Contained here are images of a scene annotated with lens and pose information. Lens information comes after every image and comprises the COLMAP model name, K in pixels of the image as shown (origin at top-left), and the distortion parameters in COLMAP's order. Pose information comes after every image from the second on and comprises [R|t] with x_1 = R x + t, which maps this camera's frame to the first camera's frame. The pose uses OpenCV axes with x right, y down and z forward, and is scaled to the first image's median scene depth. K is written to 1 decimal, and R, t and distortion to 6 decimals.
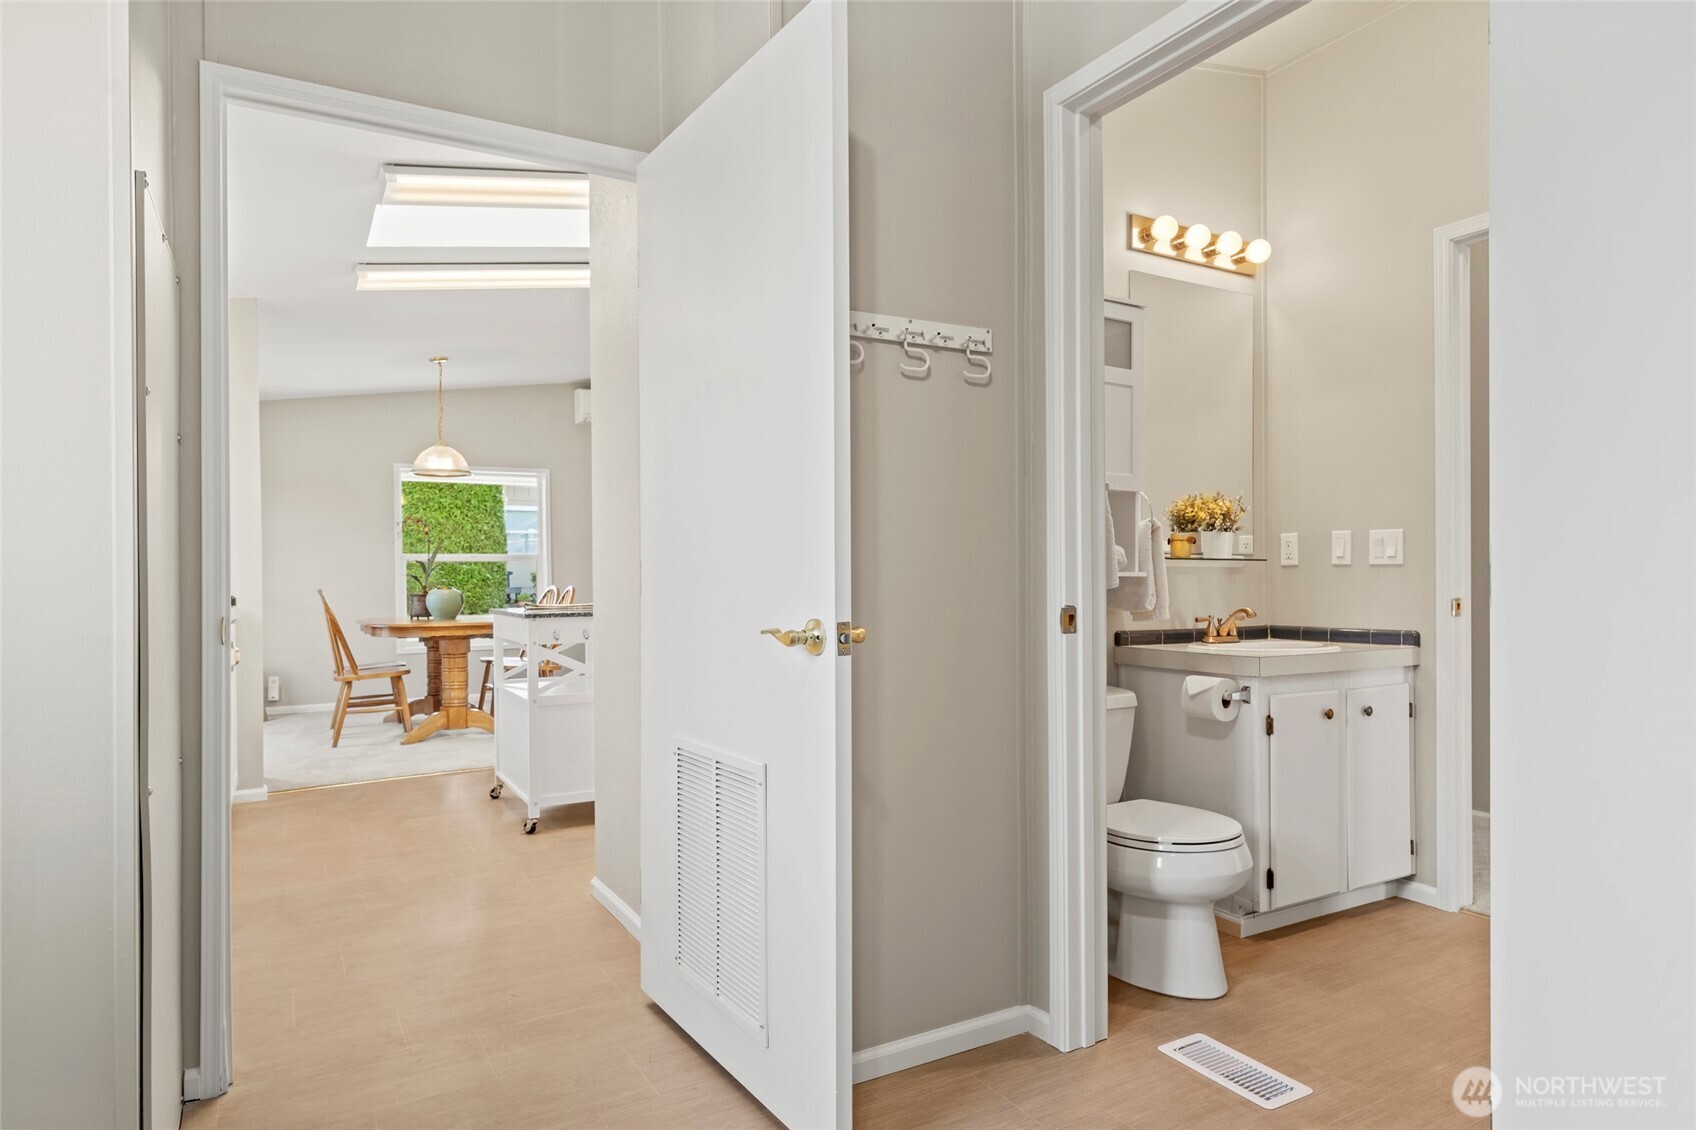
lens RADIAL K [[995.6, 0, 850.4], [0, 995.6, 575.9], [0, 0, 1]] dist [0.000781, 0.000081]
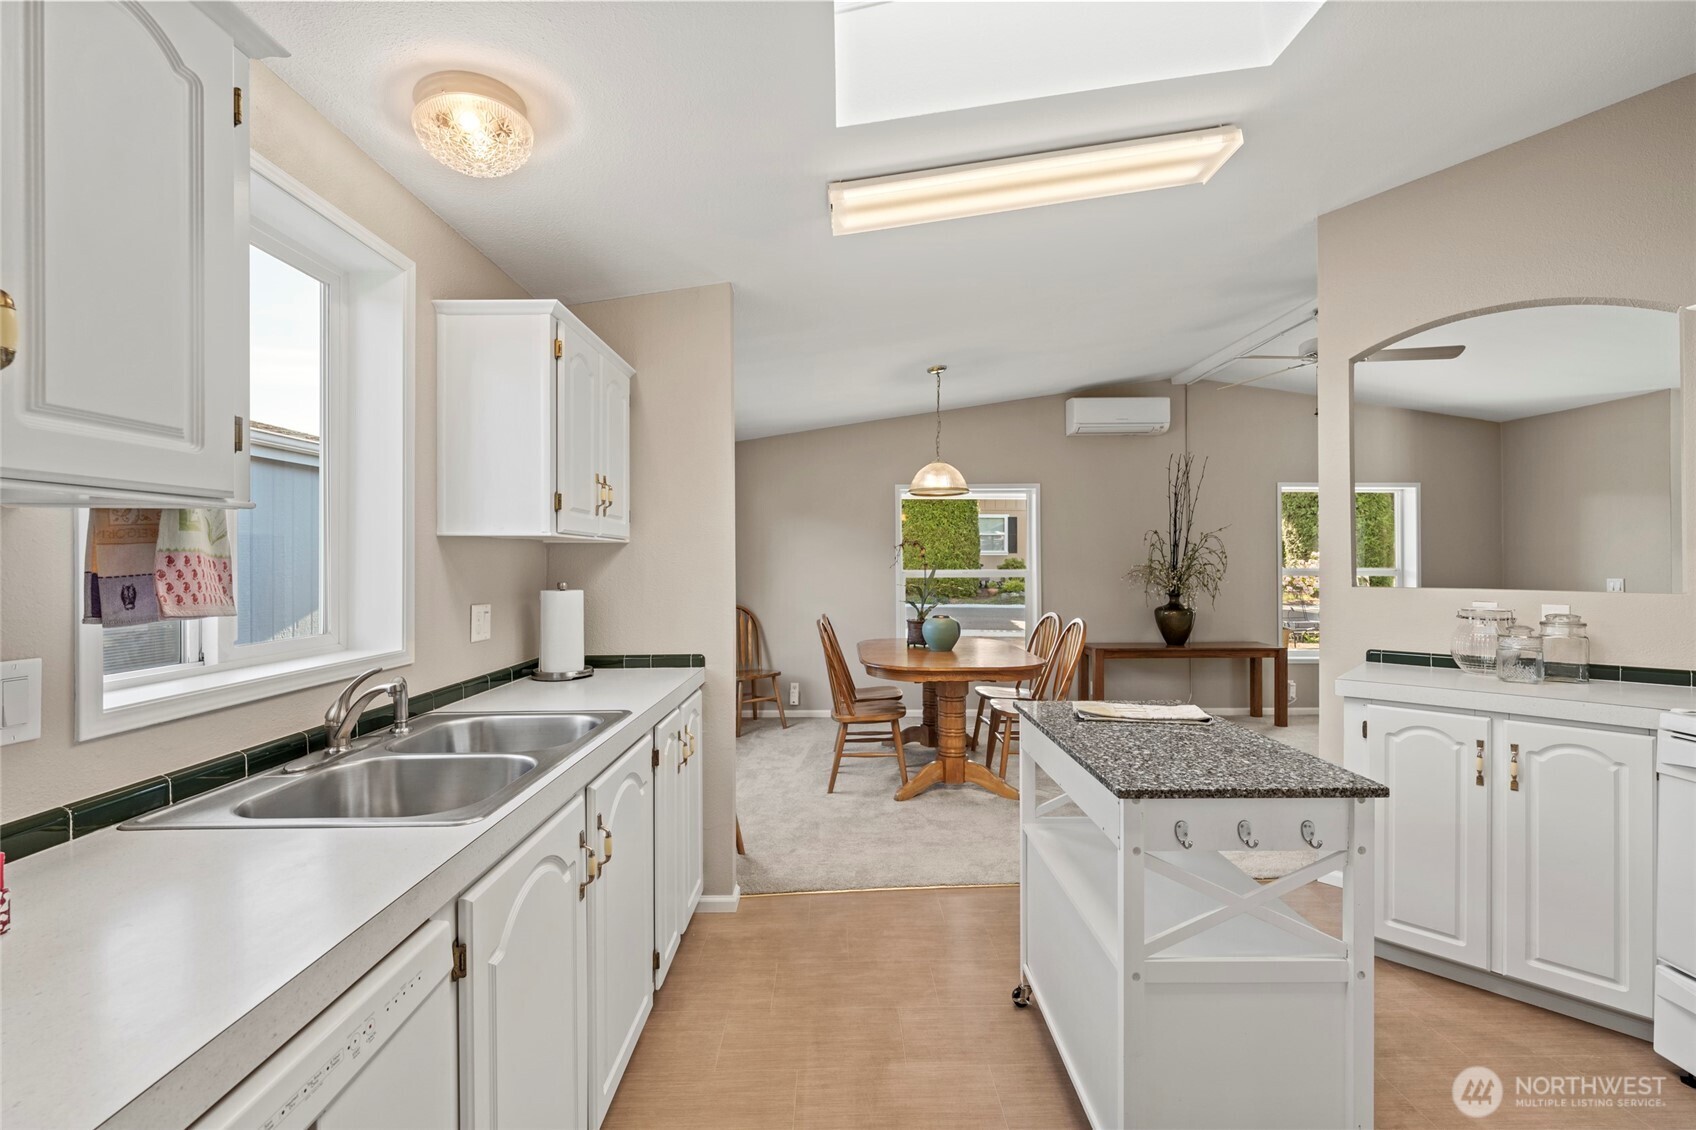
lens RADIAL K [[711.3, 0, 853.4], [0, 711.3, 563.4], [0, 0, 1]] dist [-0.001535, 0.000055]
pose [[0.877362, 0.007709, -0.479767, -0.180064], [-0.005846, 0.999968, 0.005378, -0.044458], [0.479793, -0.001914, 0.877380, 0.422924]]
